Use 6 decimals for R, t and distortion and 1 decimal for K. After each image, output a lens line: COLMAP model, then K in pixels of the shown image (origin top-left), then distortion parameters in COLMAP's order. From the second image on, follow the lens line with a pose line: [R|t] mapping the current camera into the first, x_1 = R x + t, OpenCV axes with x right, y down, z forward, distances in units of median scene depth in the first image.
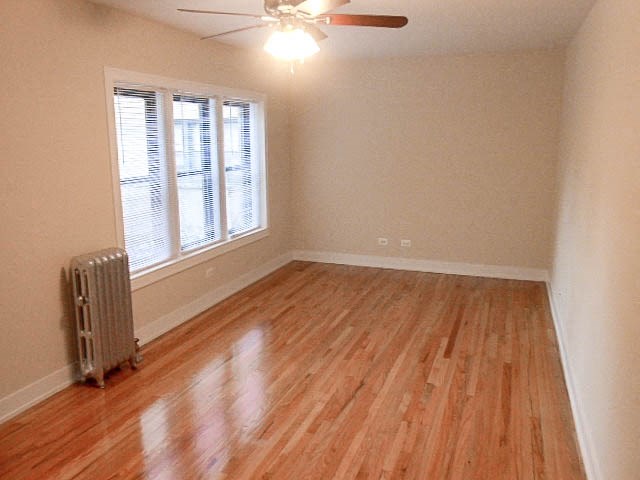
lens RADIAL K [[497.5, 0, 320.0], [0, 497.5, 240.0], [0, 0, 1]] dist [-0.010884, 0.004256]
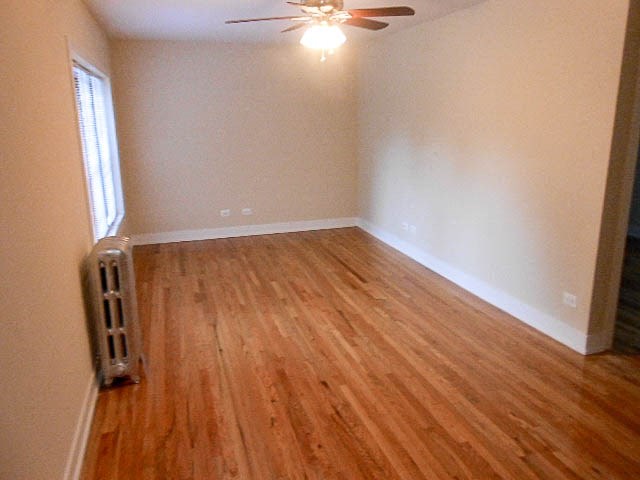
lens RADIAL K [[493.4, 0, 320.0], [0, 493.4, 240.0], [0, 0, 1]] dist [0.001263, -0.000261]
pose [[0.783861, -0.159666, 0.600057, -0.640414], [0.136701, 0.987039, 0.084063, -0.002202], [-0.605701, 0.016135, 0.795528, 0.028527]]
